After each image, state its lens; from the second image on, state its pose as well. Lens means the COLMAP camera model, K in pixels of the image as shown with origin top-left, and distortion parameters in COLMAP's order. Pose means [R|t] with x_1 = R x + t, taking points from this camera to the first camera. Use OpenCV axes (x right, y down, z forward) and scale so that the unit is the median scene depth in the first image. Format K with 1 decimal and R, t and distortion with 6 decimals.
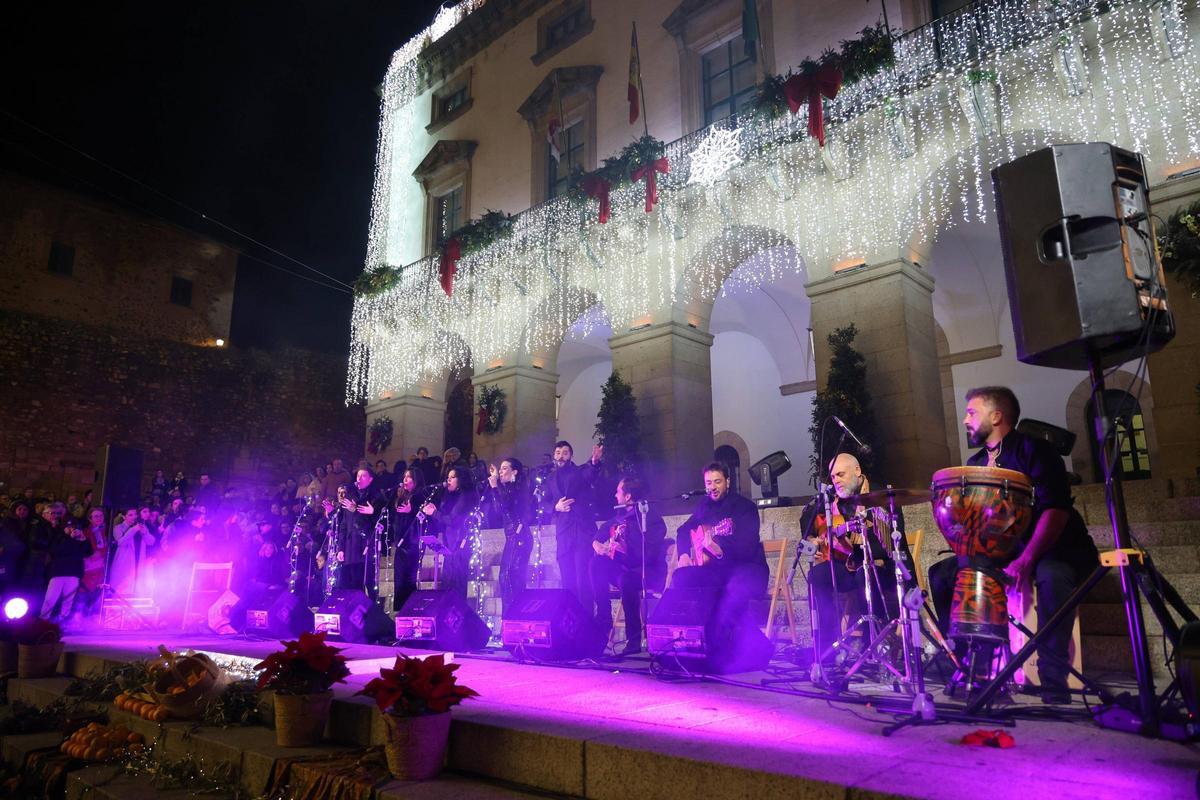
lens RADIAL K [[791.5, 0, 600.0], [0, 791.5, 400.0], [0, 0, 1]] dist [0.002040, 0.000520]
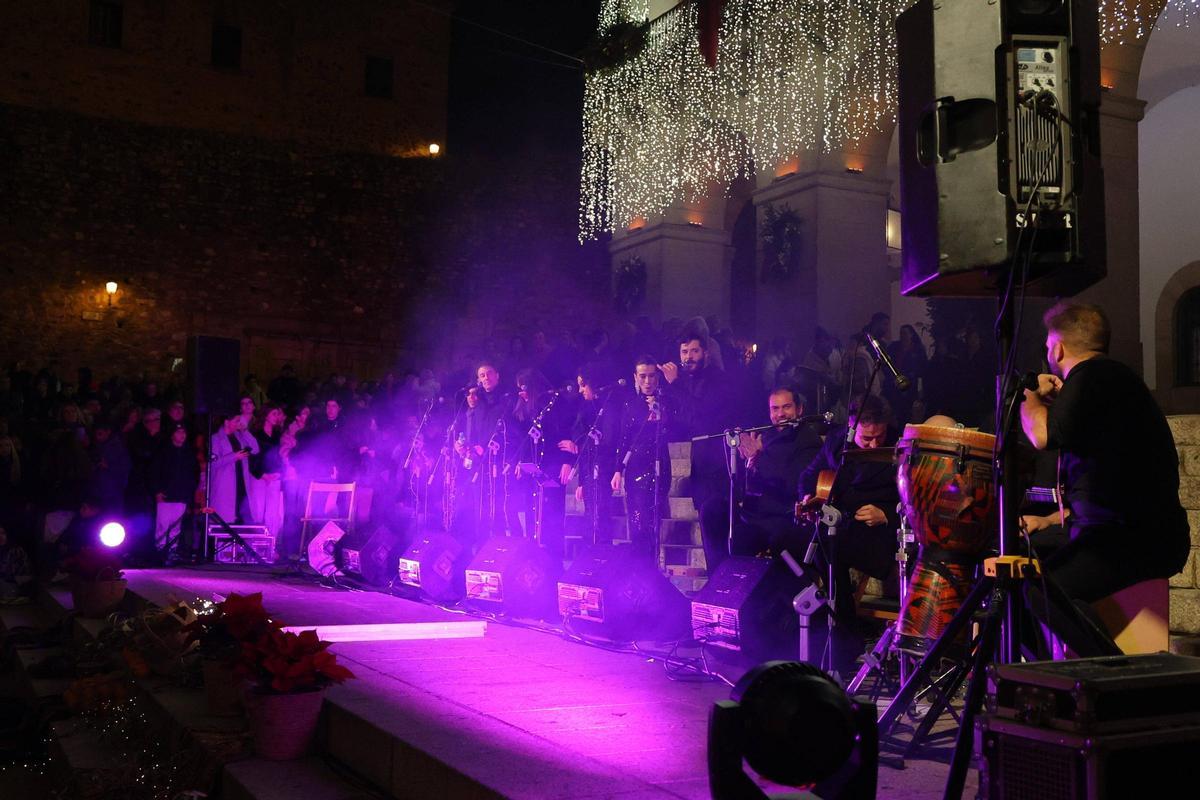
lens RADIAL K [[1286.5, 0, 600.0], [0, 1286.5, 400.0], [0, 0, 1]] dist [-0.007181, -0.014090]
pose [[0.938175, 0.000612, -0.346160, 0.080283], [0.051551, 0.988601, 0.141462, -0.016246], [0.342300, -0.150561, 0.927449, -0.025313]]
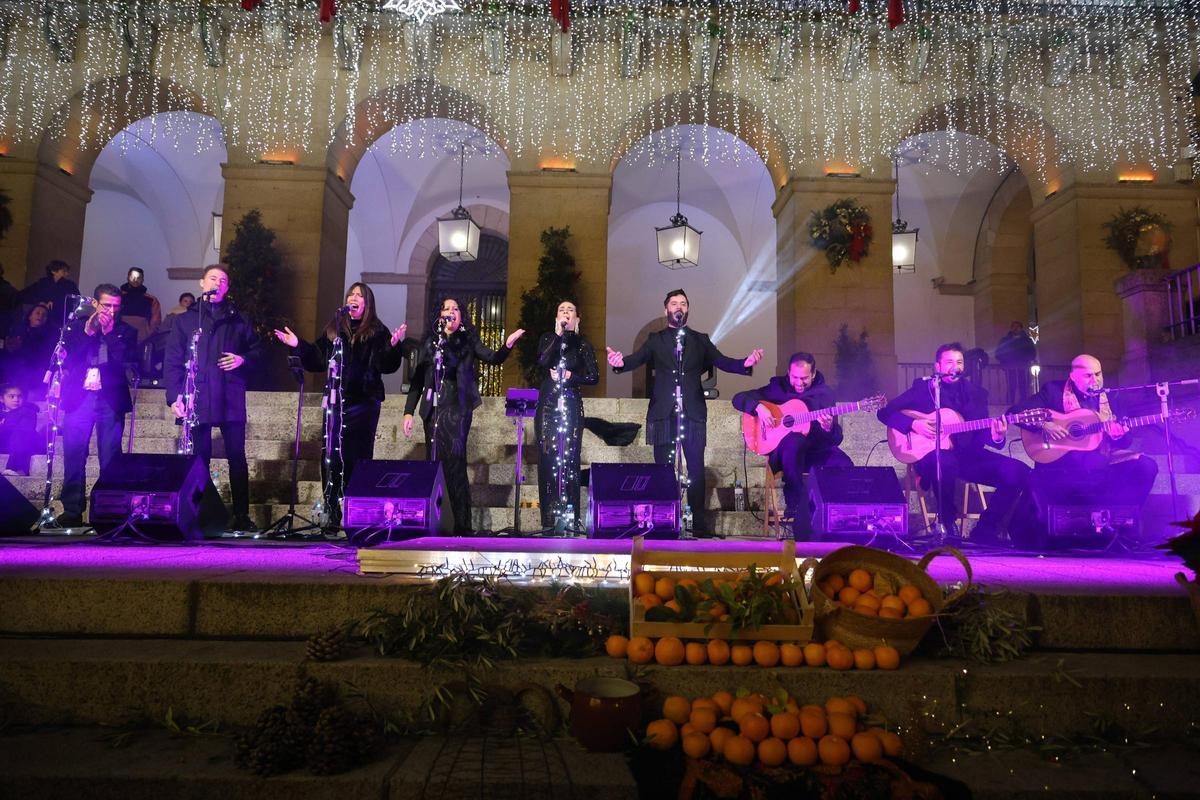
lens RADIAL K [[791.5, 0, 600.0], [0, 791.5, 400.0], [0, 0, 1]] dist [0.002040, 0.000520]
pose [[0.724461, 0.100603, 0.681935, -0.190087], [-0.175920, 0.983517, 0.041797, 0.042831], [-0.666490, -0.150246, 0.730217, 0.138282]]
